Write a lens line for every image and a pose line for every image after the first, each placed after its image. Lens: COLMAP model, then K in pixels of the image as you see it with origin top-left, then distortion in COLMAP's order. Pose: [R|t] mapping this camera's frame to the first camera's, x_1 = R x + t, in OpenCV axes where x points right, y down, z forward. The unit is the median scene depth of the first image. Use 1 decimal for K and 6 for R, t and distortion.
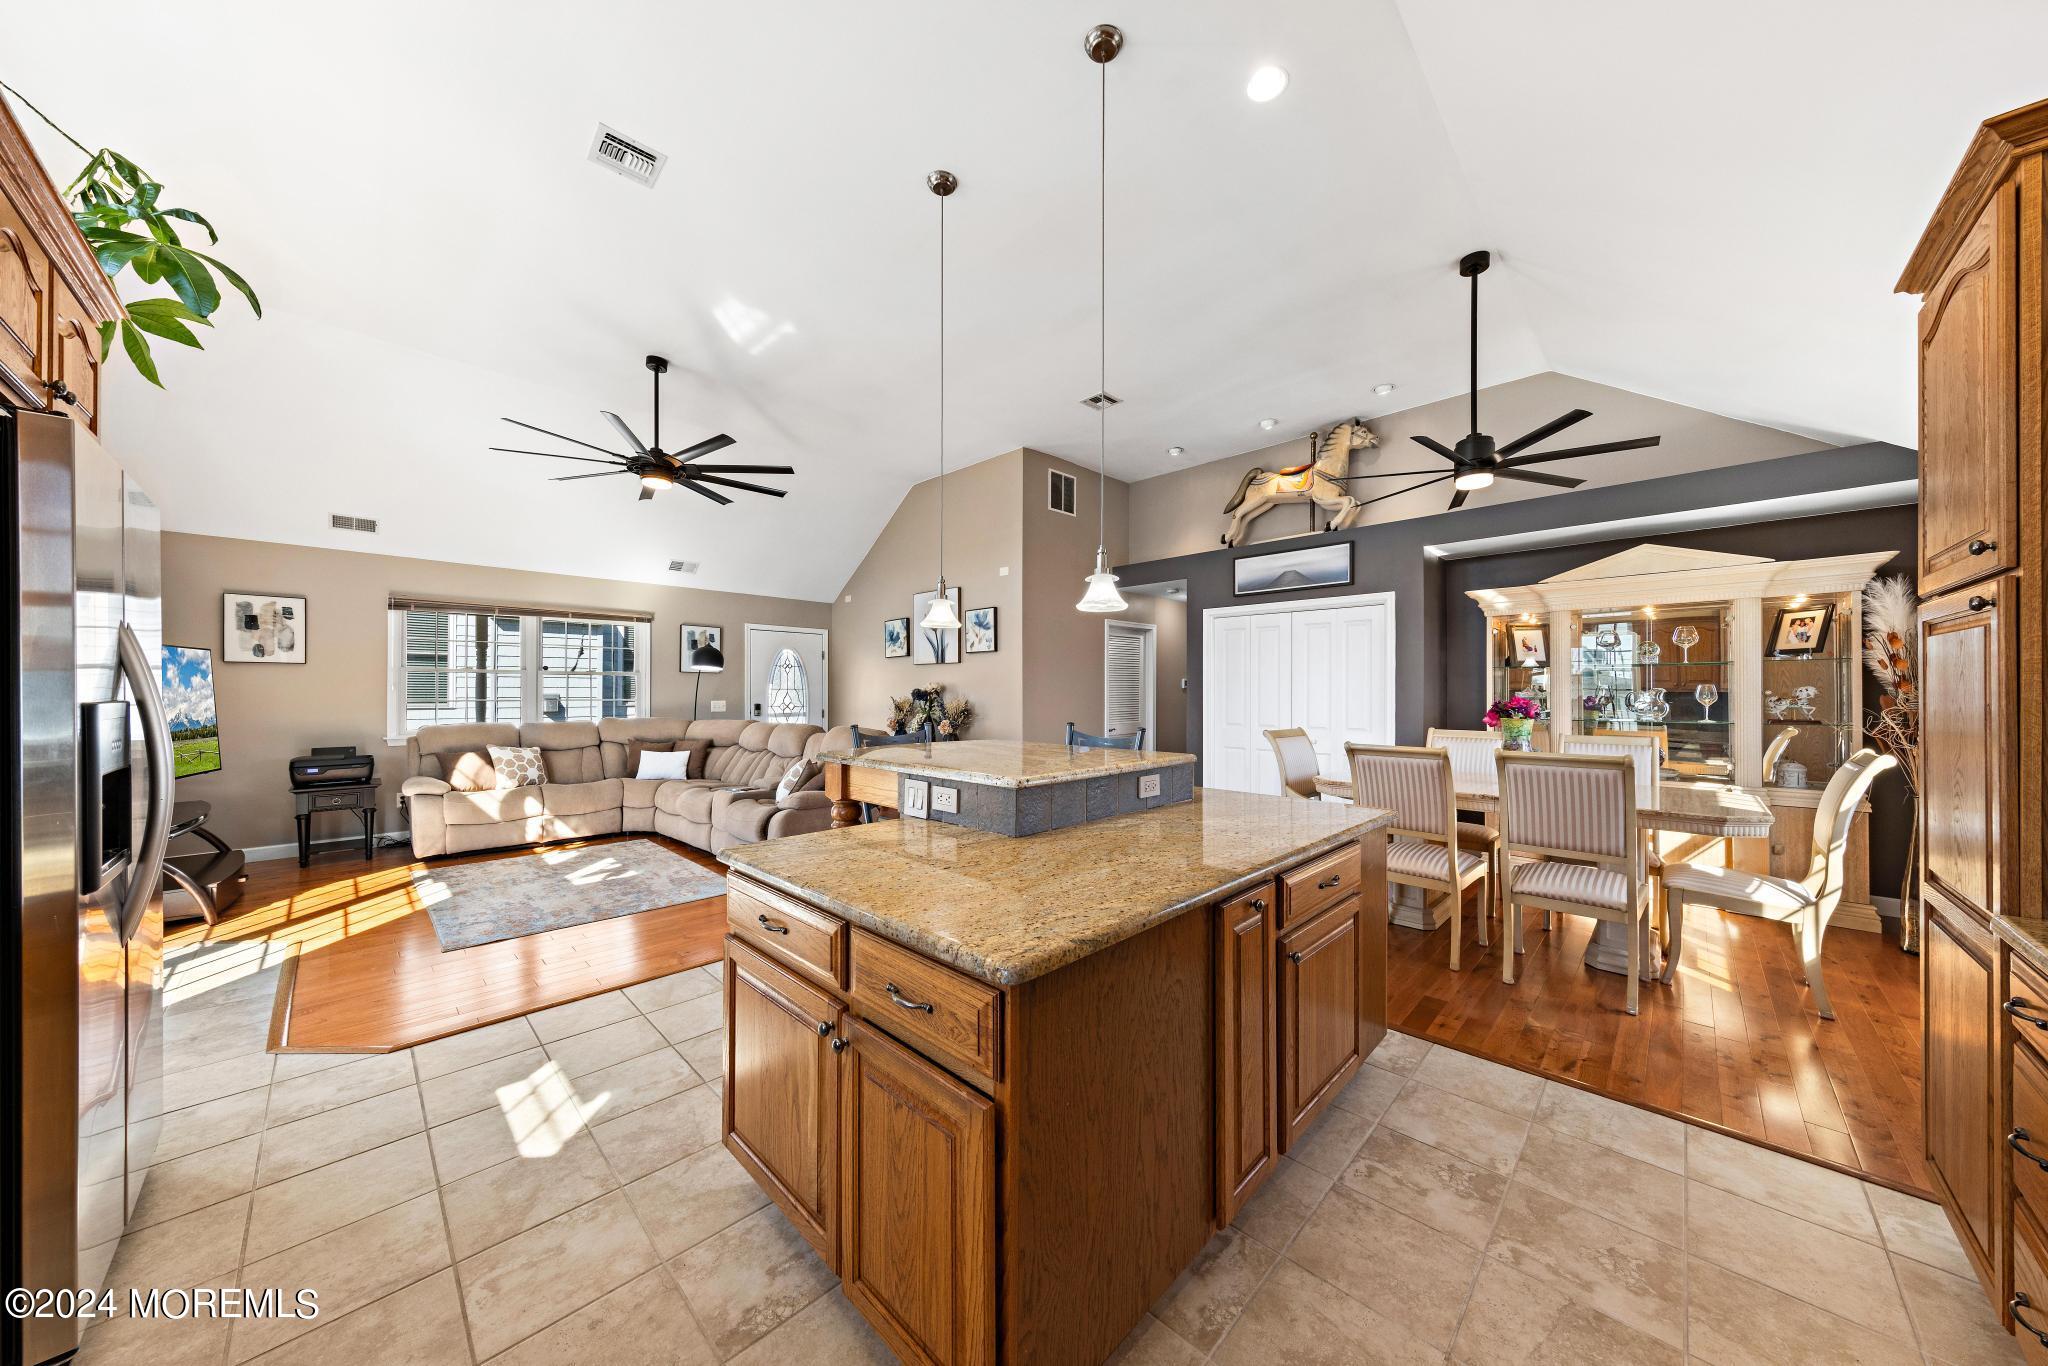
lens RADIAL K [[665.8, 0, 1036.3], [0, 665.8, 689.3], [0, 0, 1]] dist [-0.000889, -0.000088]
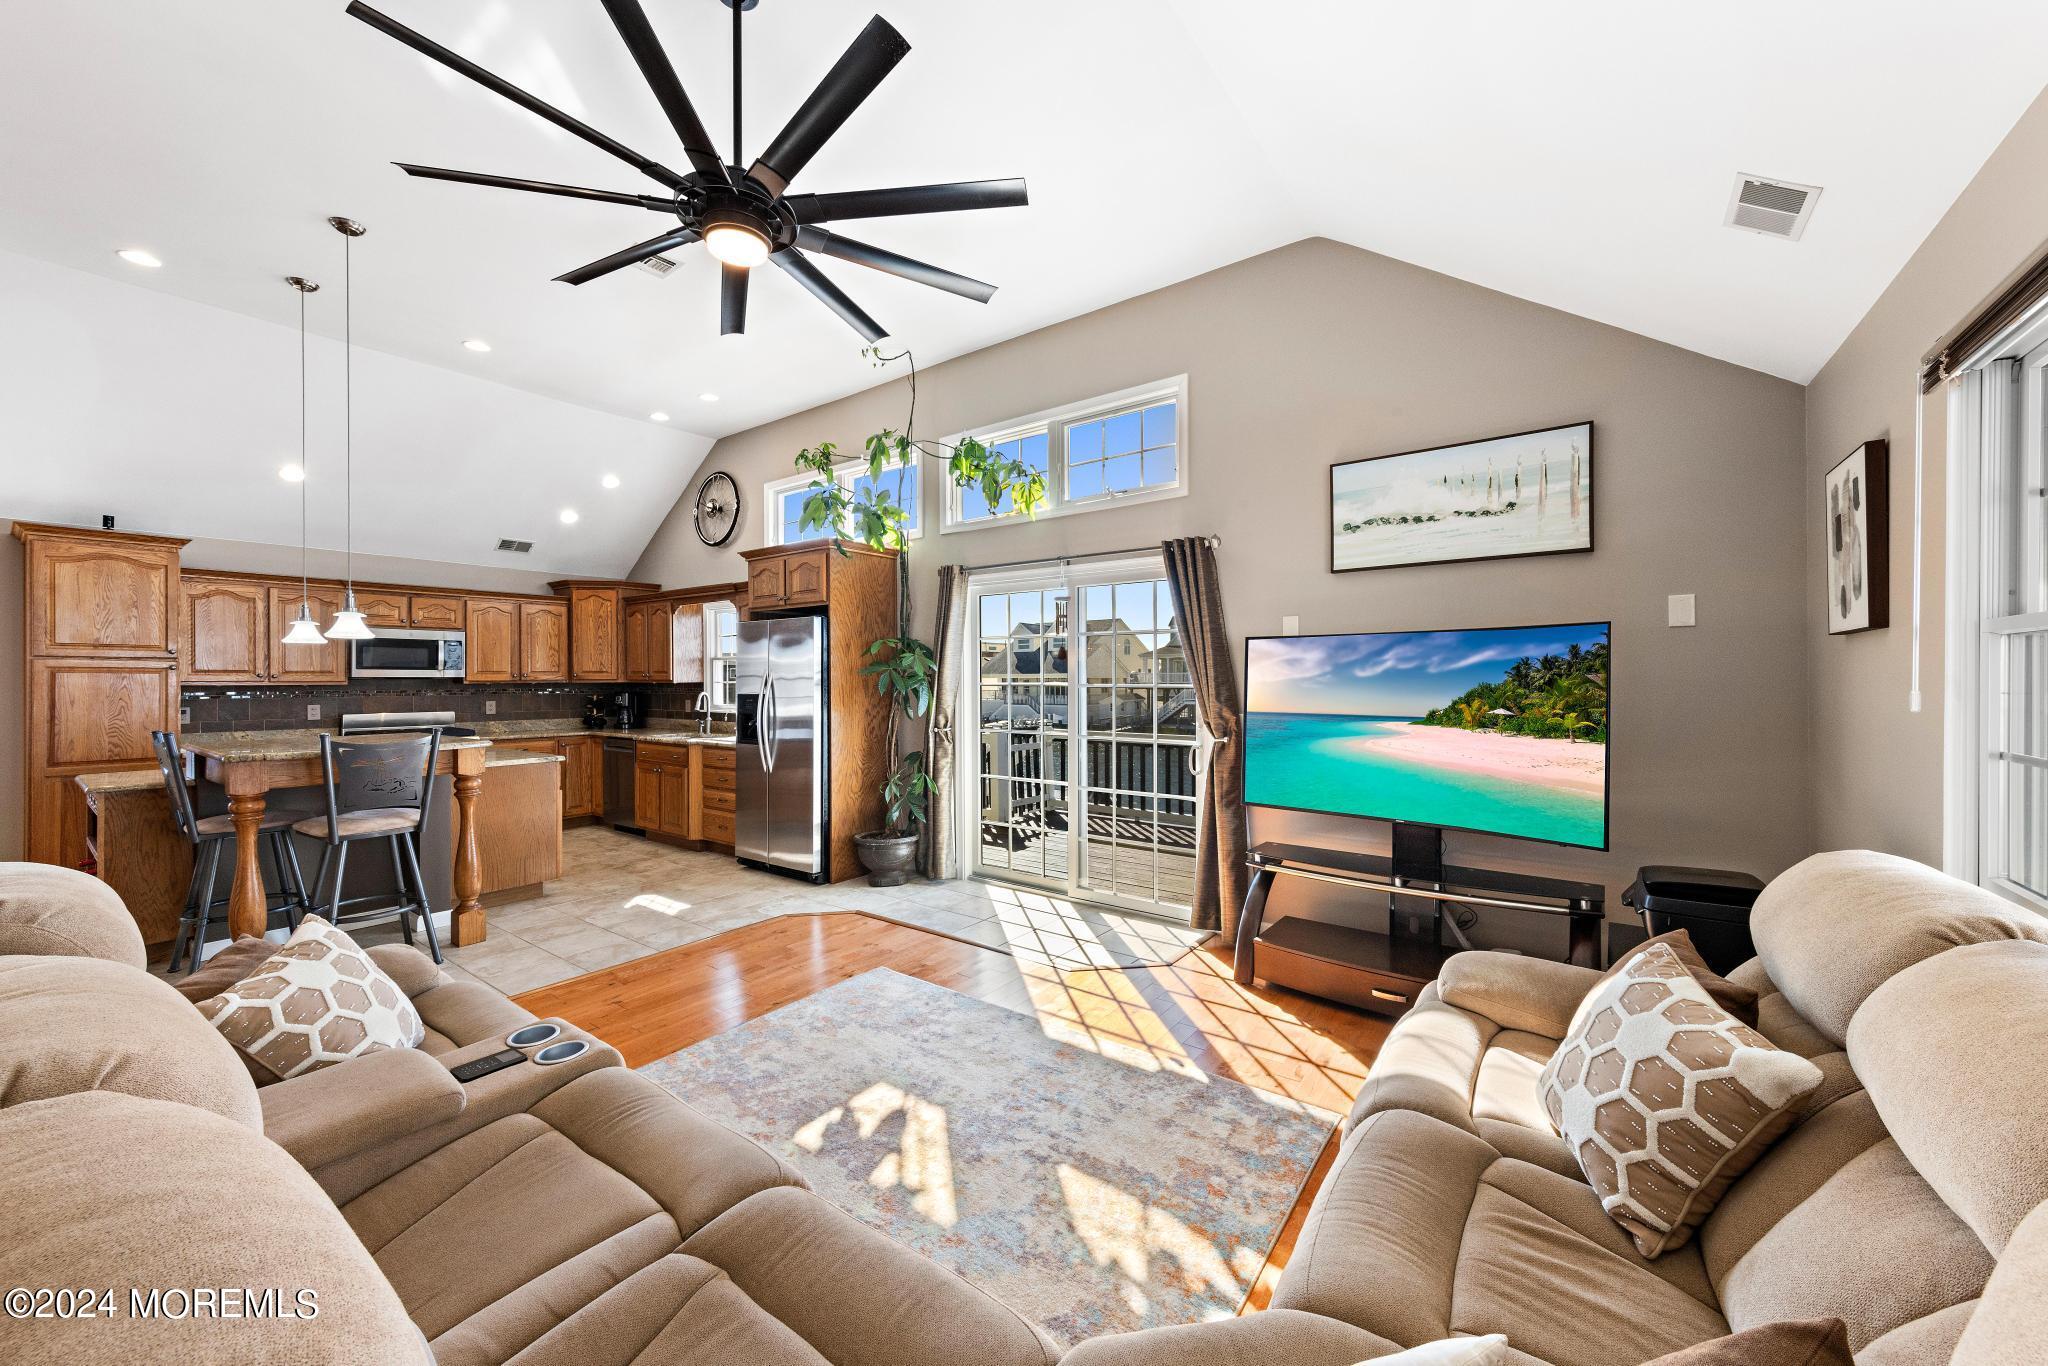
lens RADIAL K [[757.6, 0, 1035.7], [0, 757.6, 679.7], [0, 0, 1]] dist [0.005394, 0.000036]
pose [[-0.991487, 0.001569, -0.130198, -0.573056], [0.001894, 0.999995, -0.002368, -0.010826], [0.130194, -0.002594, -0.991485, 1.249421]]
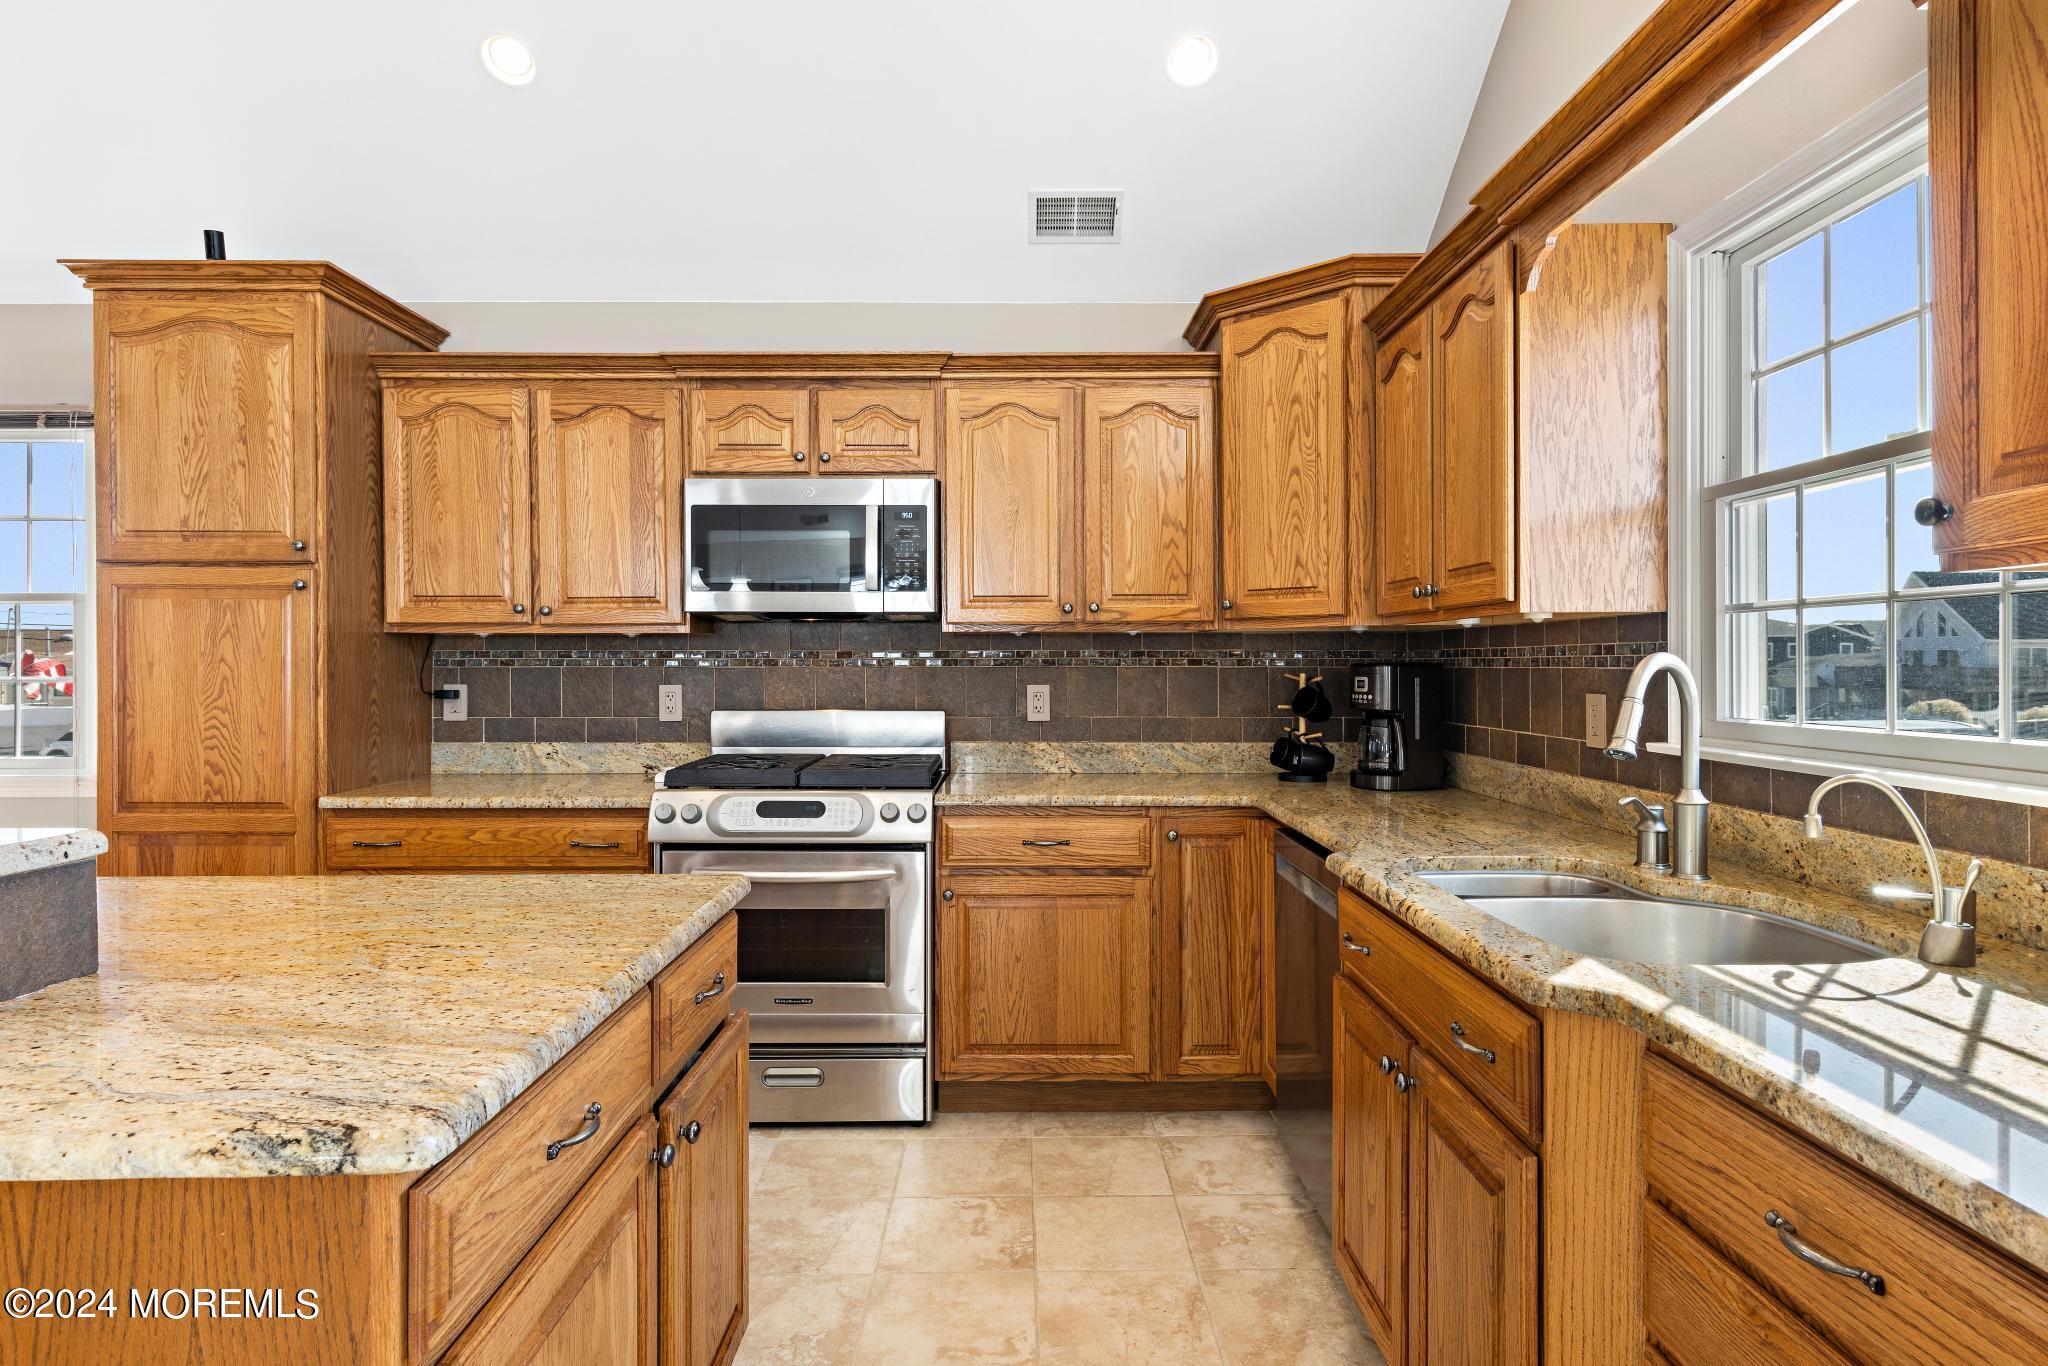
lens RADIAL K [[1146.8, 0, 1031.6], [0, 1146.8, 671.9], [0, 0, 1]] dist [0.006149, 0.001695]
pose [[-0.697837, -0.005390, 0.716237, -0.320760], [-0.002687, 0.999984, 0.004908, 0.009152], [-0.716252, 0.001501, -0.697840, 0.359510]]
